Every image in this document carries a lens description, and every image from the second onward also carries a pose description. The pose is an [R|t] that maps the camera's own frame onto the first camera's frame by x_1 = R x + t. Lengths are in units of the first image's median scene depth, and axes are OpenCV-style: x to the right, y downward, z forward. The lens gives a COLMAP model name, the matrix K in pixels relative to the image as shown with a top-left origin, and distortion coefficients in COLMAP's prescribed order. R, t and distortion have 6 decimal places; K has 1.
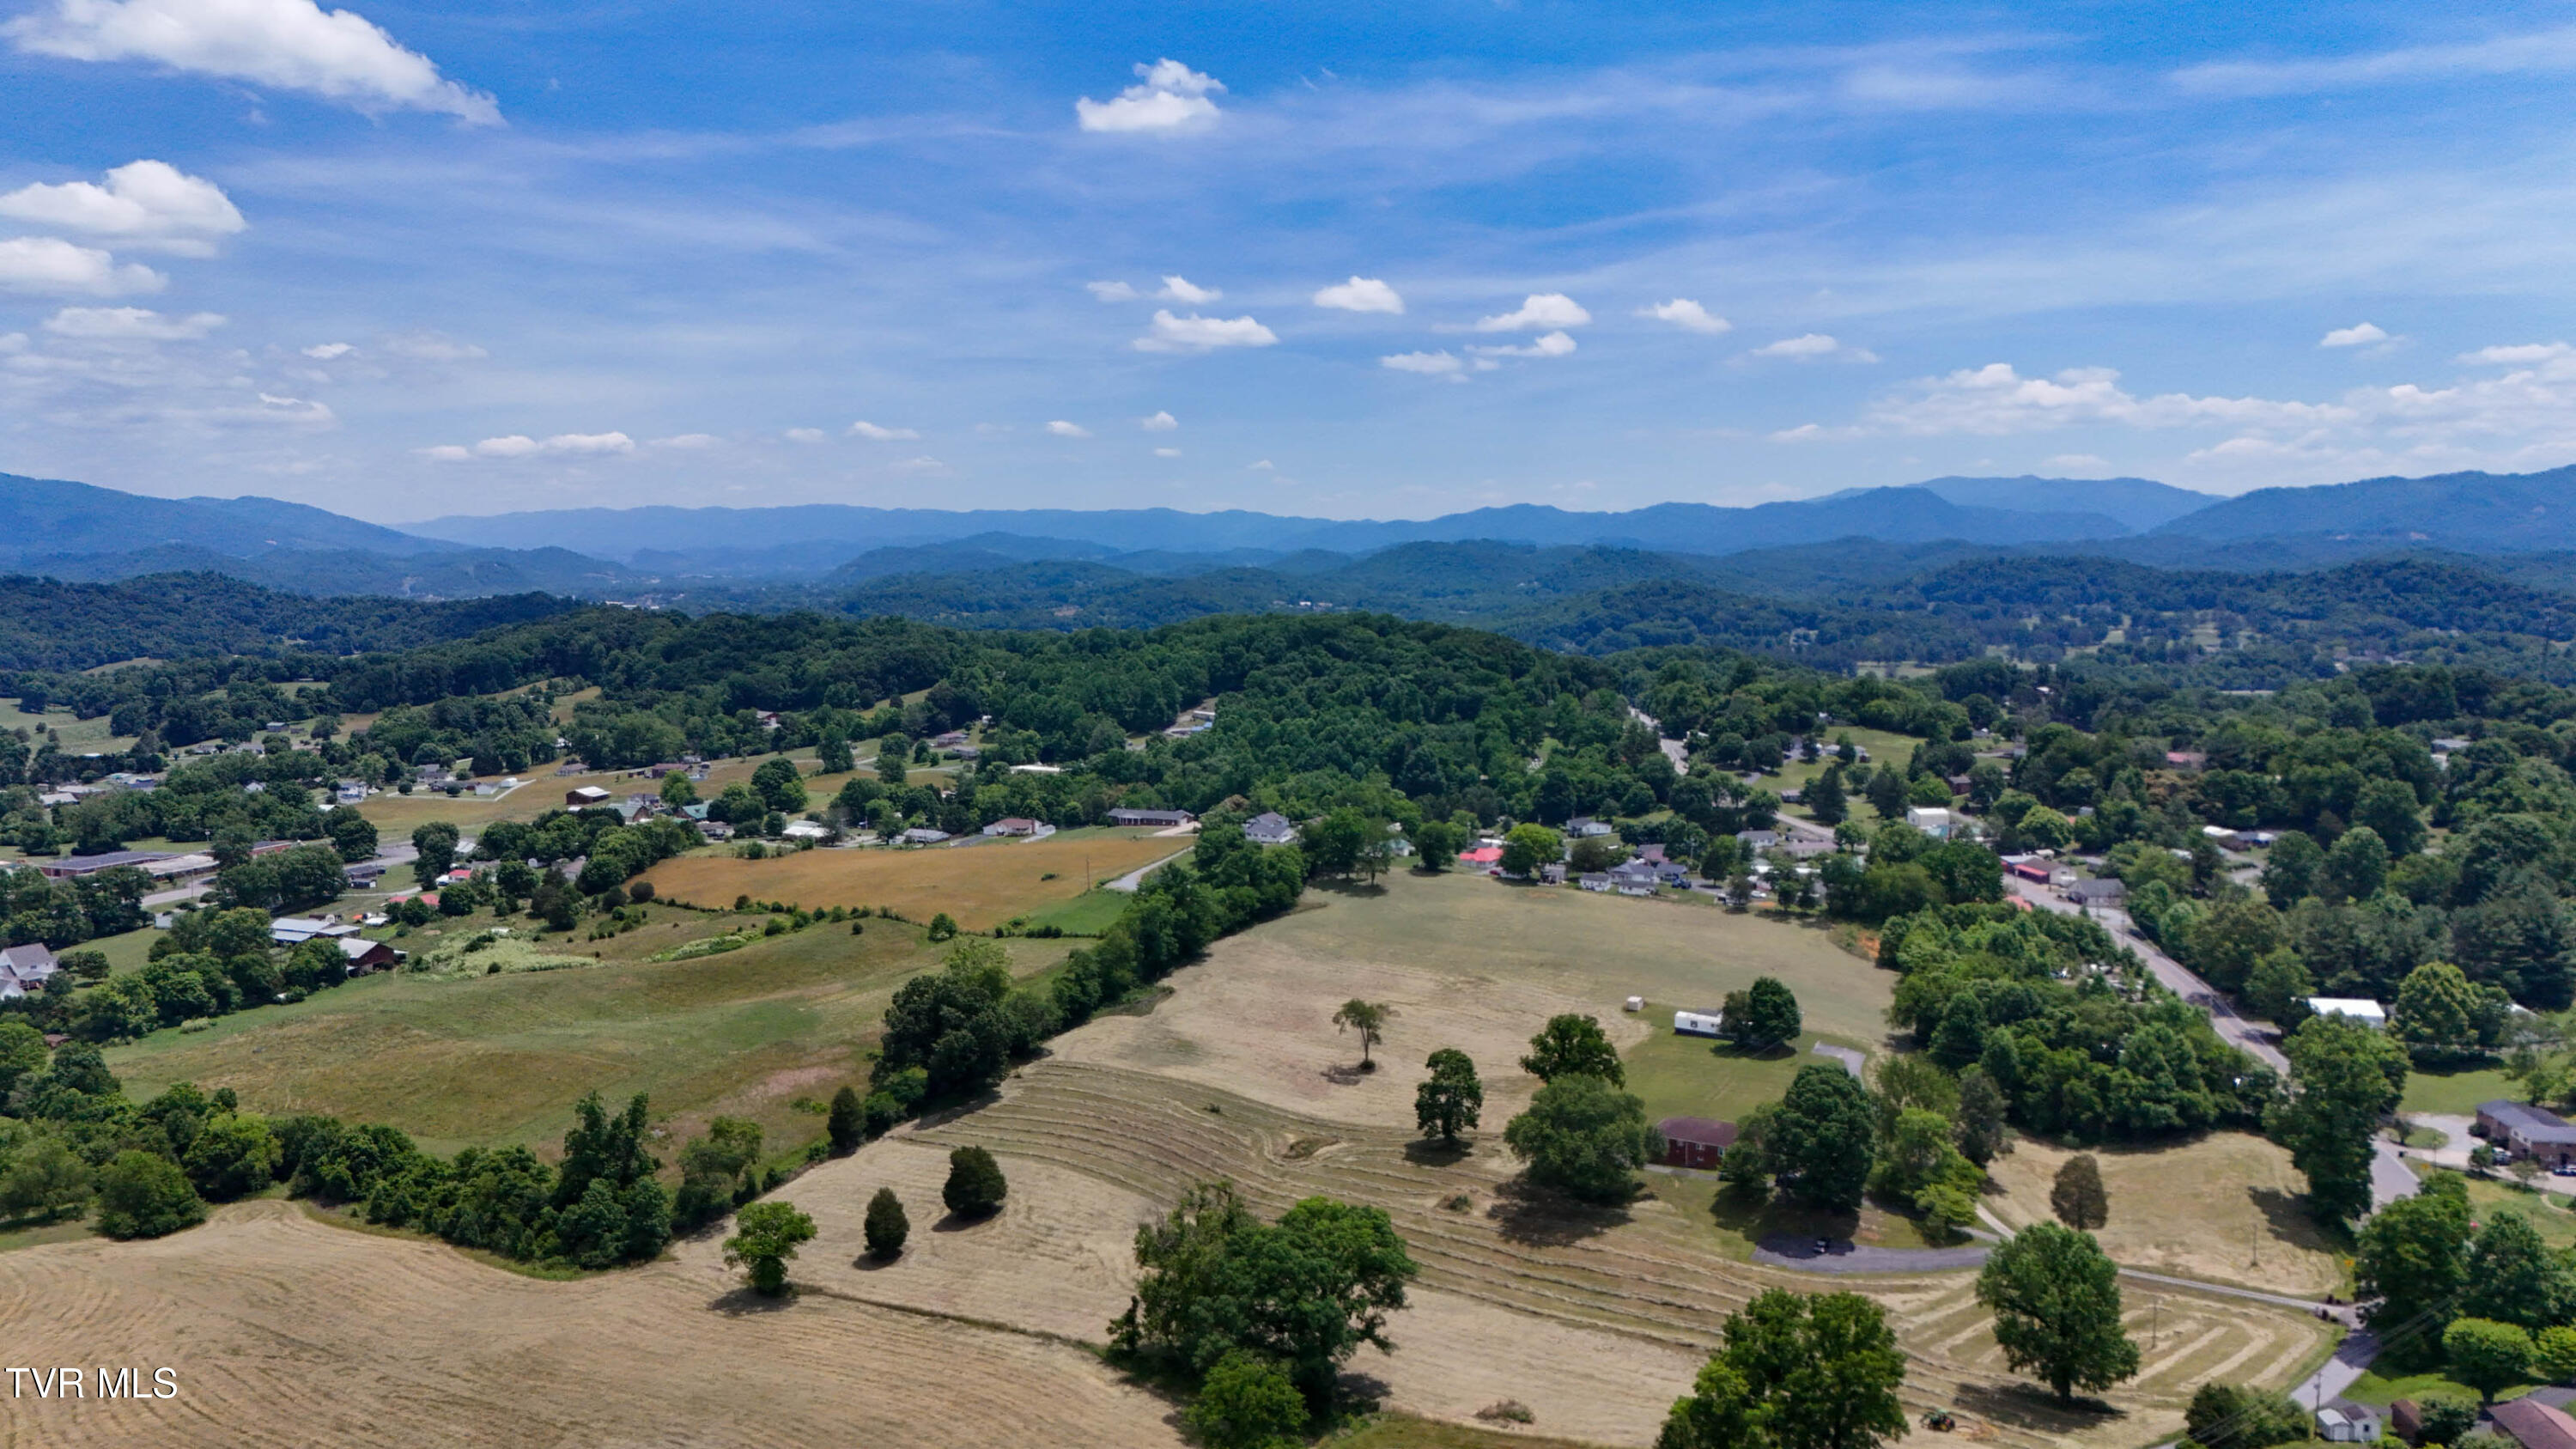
lens RADIAL K [[1887.6, 0, 1296.8], [0, 1887.6, 722.8], [0, 0, 1]] dist [0.088710, -0.091255]
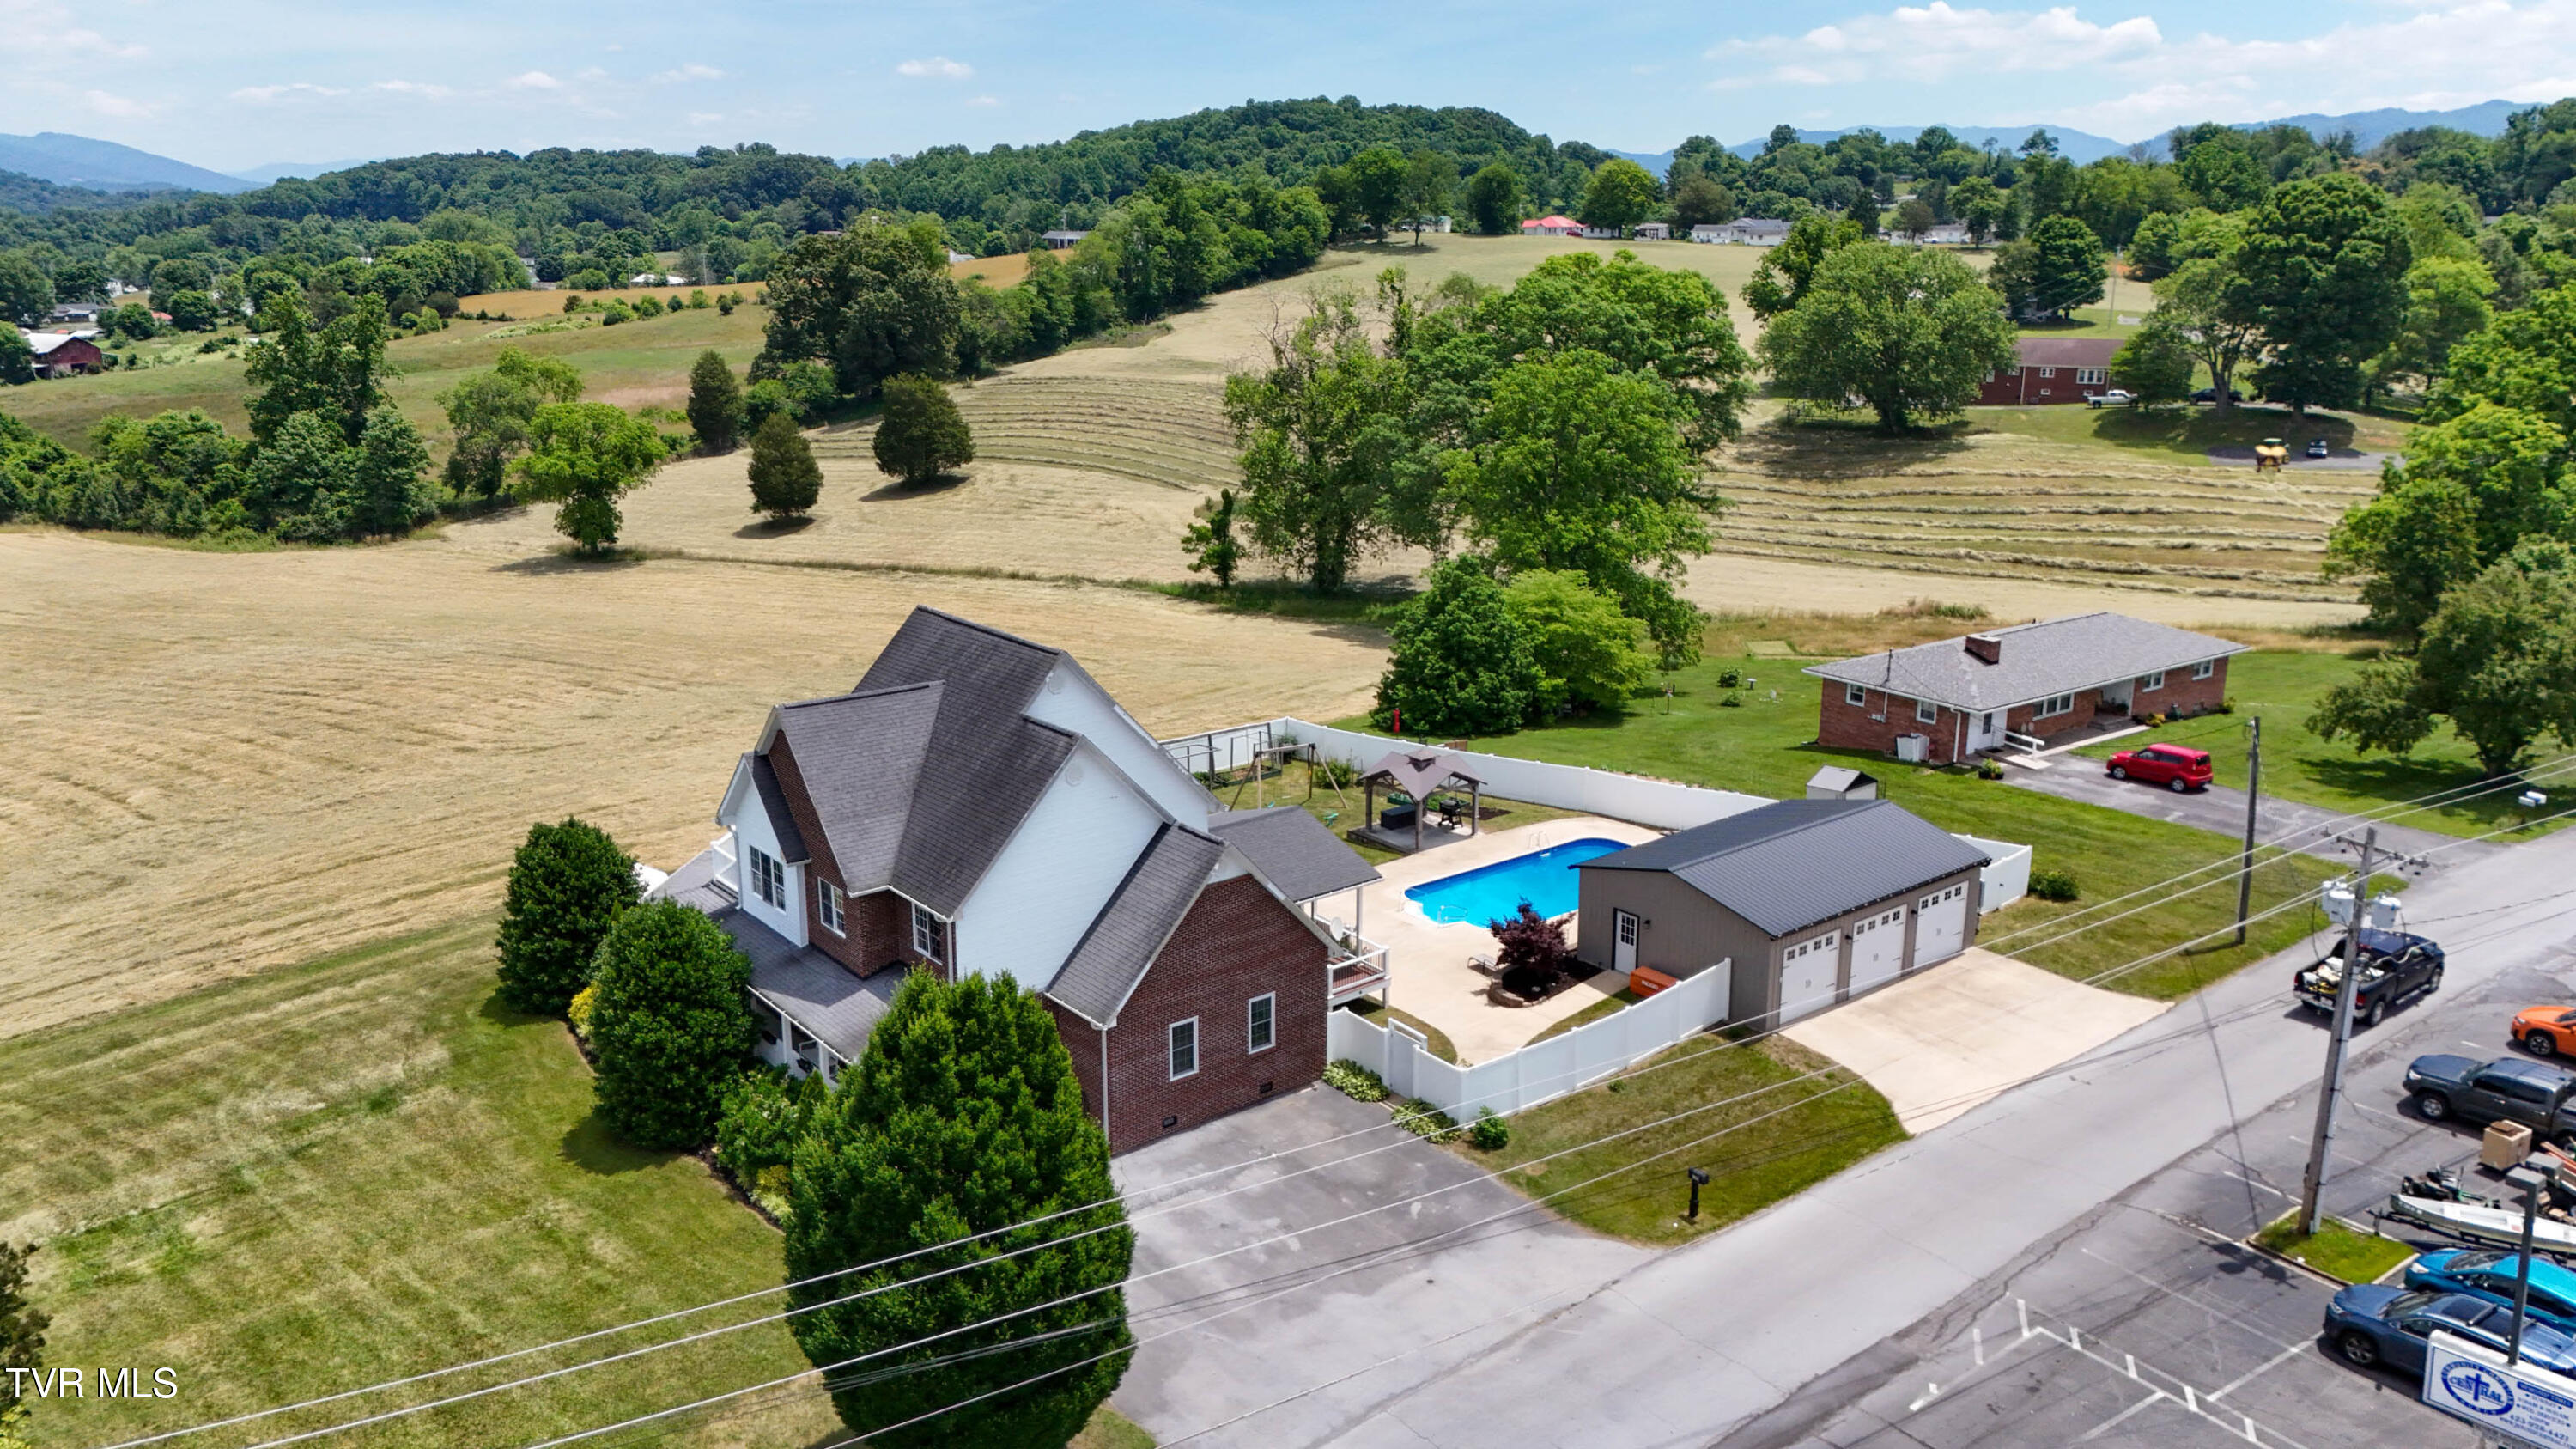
lens RADIAL K [[1887.6, 0, 1296.8], [0, 1887.6, 722.8], [0, 0, 1]] dist [0.088710, -0.091255]
pose [[0.998413, -0.013020, 0.054791, -0.044351], [0.003588, 0.985639, 0.168831, 0.126199], [-0.056202, -0.168366, 0.984121, 0.193953]]
